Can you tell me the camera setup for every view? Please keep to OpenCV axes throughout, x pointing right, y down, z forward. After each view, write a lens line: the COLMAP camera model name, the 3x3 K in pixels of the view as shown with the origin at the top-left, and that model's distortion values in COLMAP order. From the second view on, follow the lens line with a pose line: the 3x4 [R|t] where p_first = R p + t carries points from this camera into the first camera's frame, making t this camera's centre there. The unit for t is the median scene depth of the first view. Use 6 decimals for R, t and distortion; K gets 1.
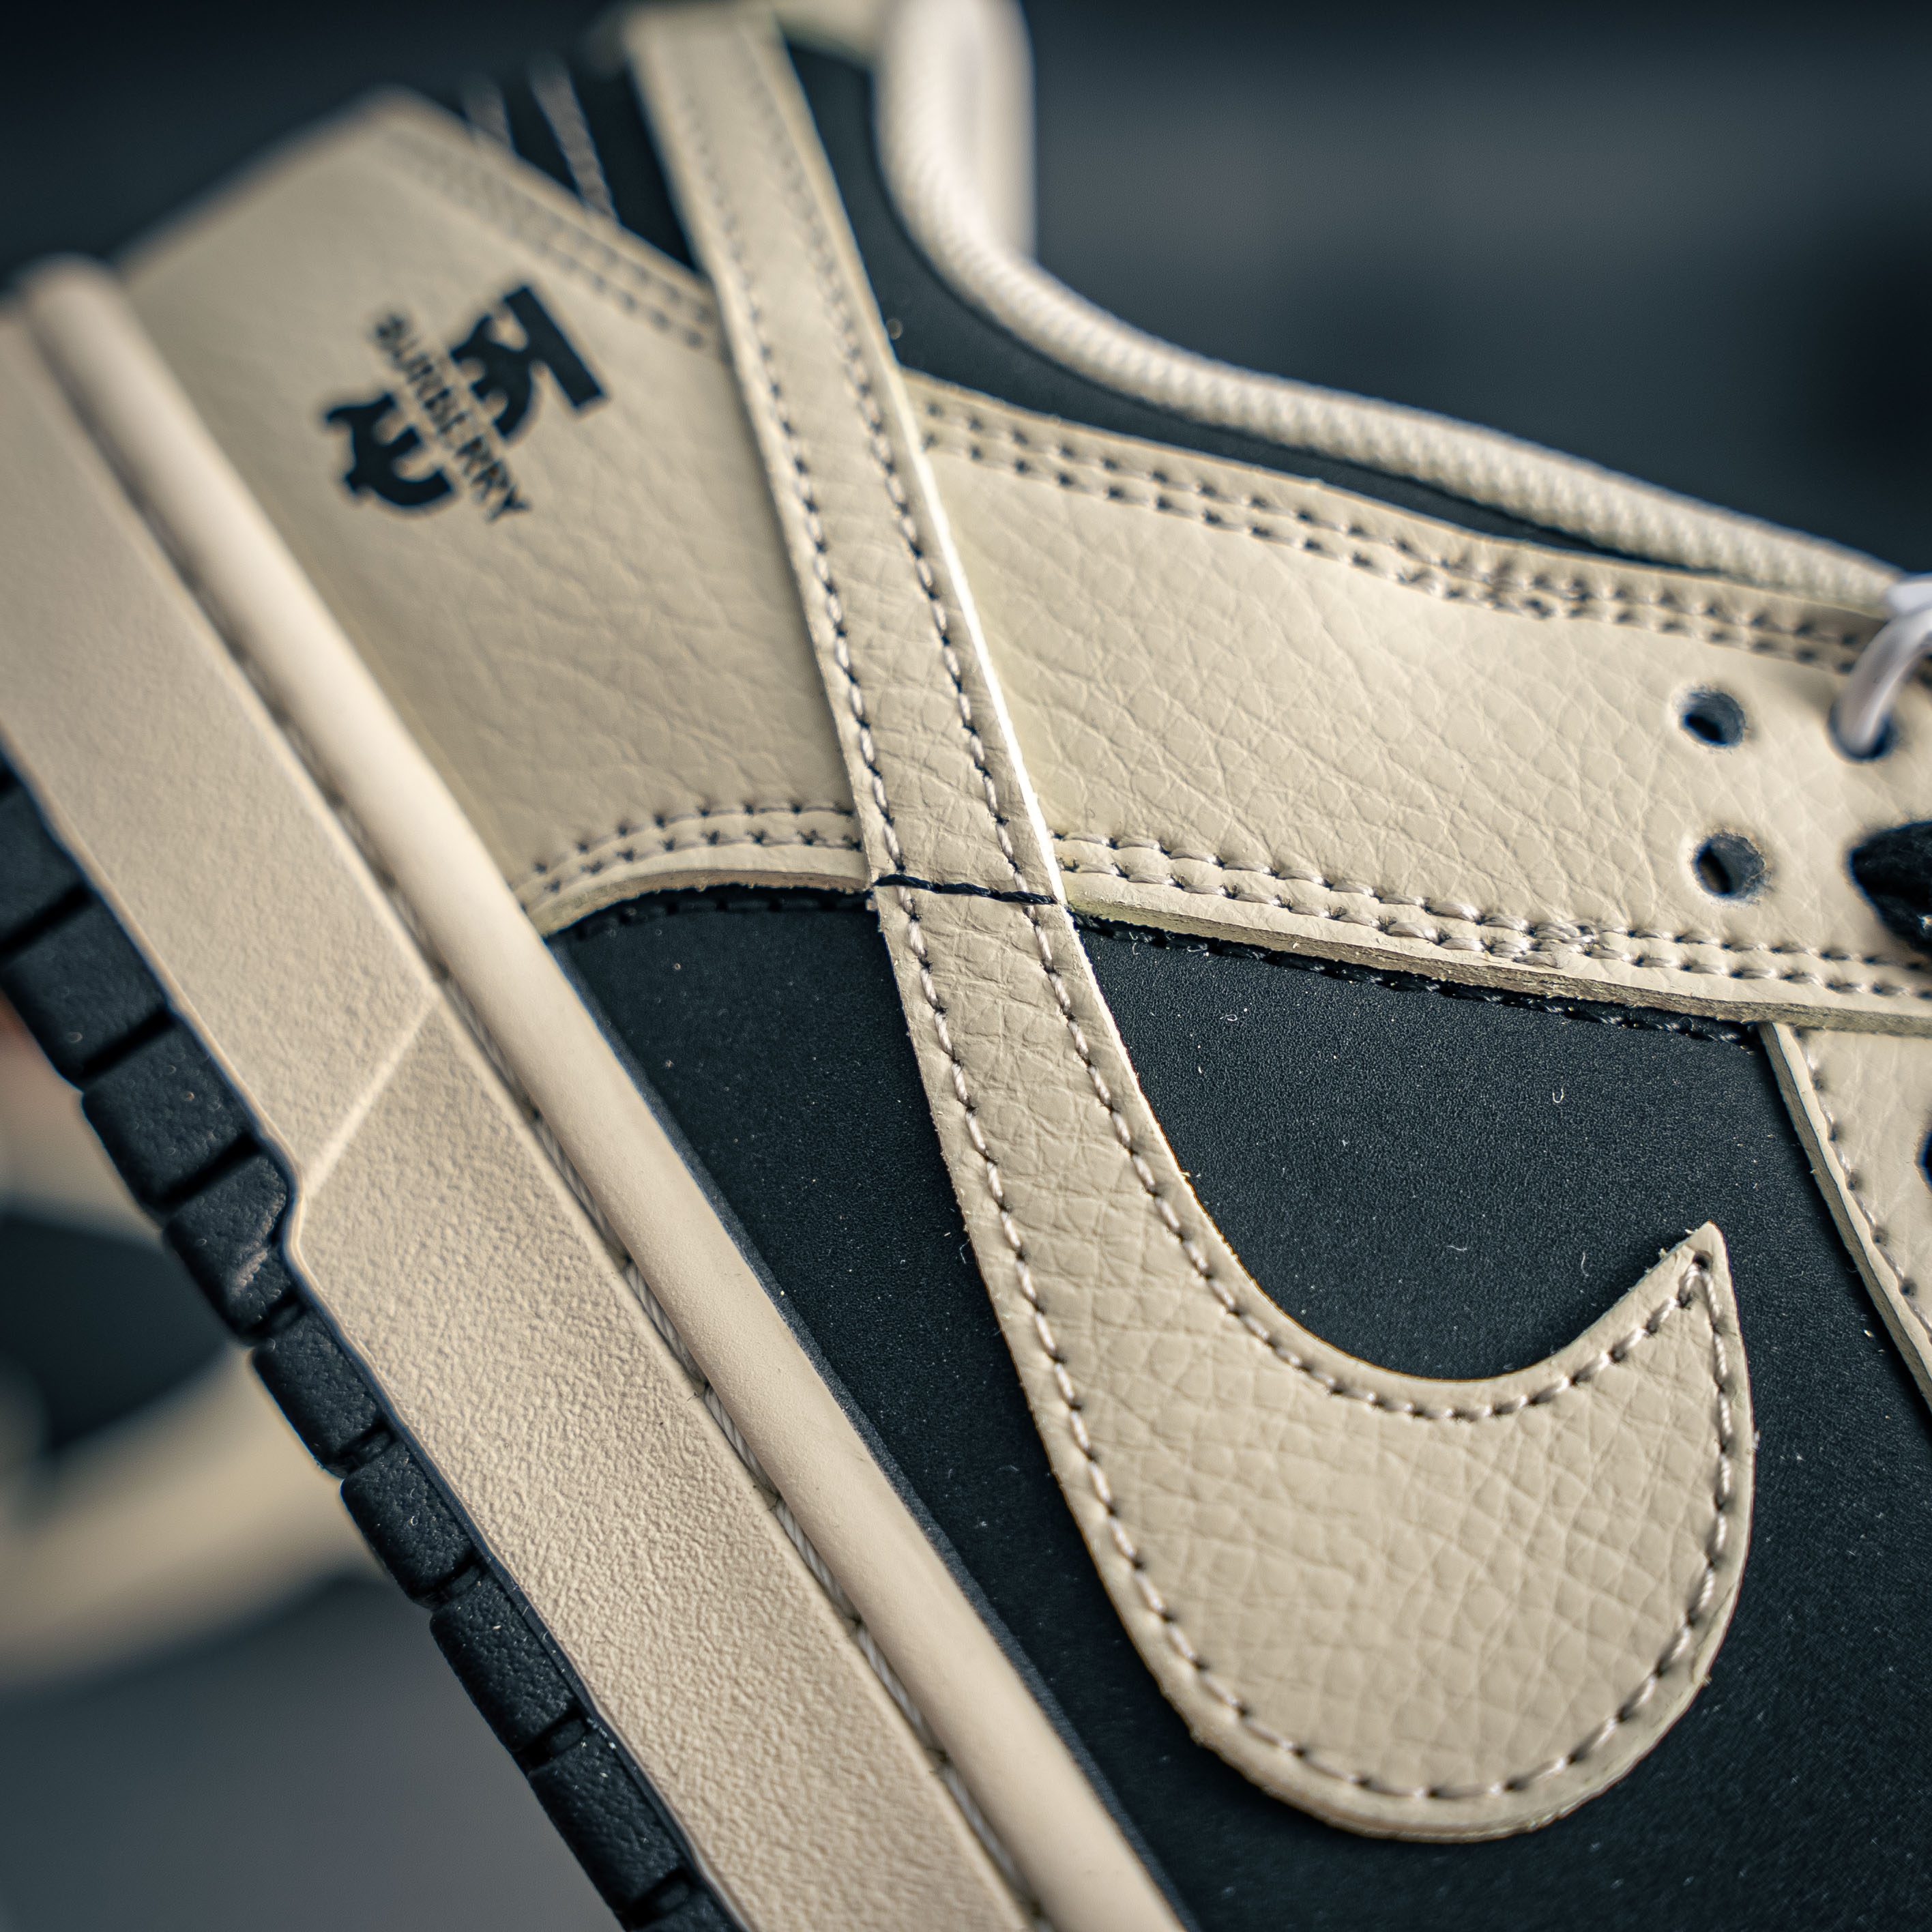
lens RADIAL K [[3966.8, 0, 966.0], [0, 3966.8, 966.0], [0, 0, 1]] dist [0.010814, -0.044123]
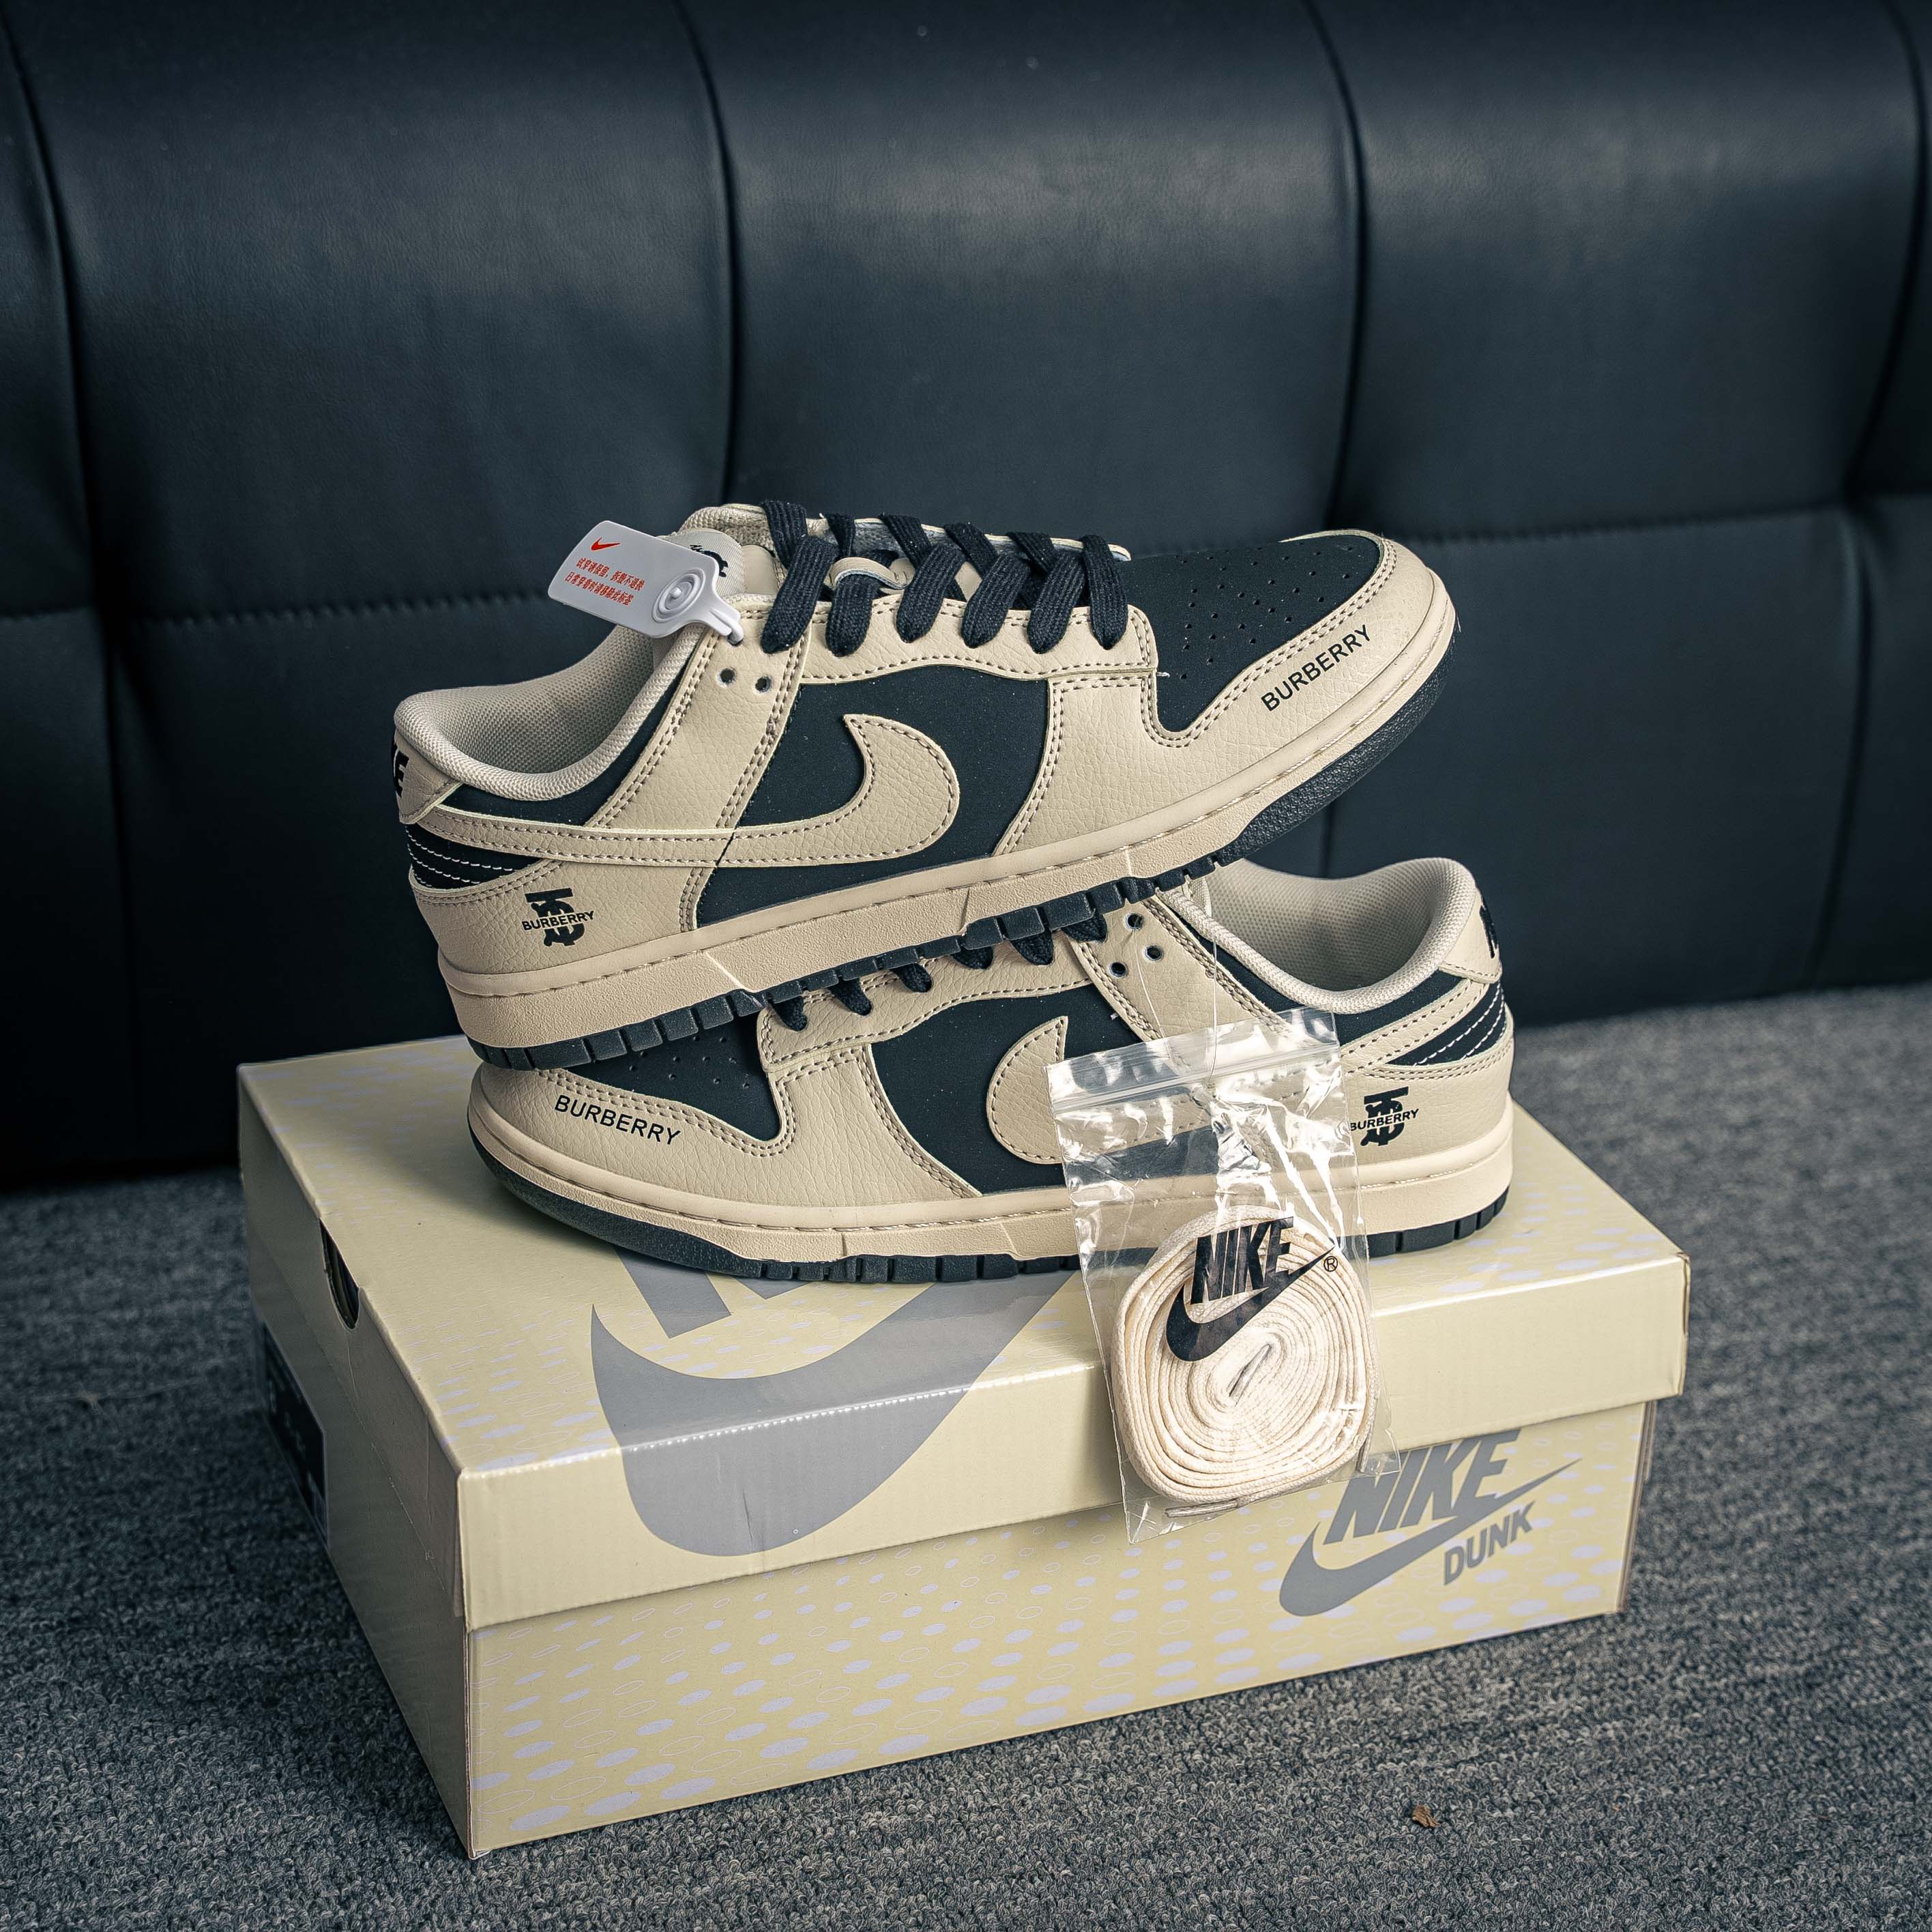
lens RADIAL K [[3966.8, 0, 966.0], [0, 3966.8, 966.0], [0, 0, 1]] dist [0.010814, -0.044123]
pose [[0.277073, -0.909929, -0.308643, 1.280769], [0.875128, 0.106357, 0.472059, -1.802356], [-0.396714, -0.400897, 0.825772, -2.726047]]
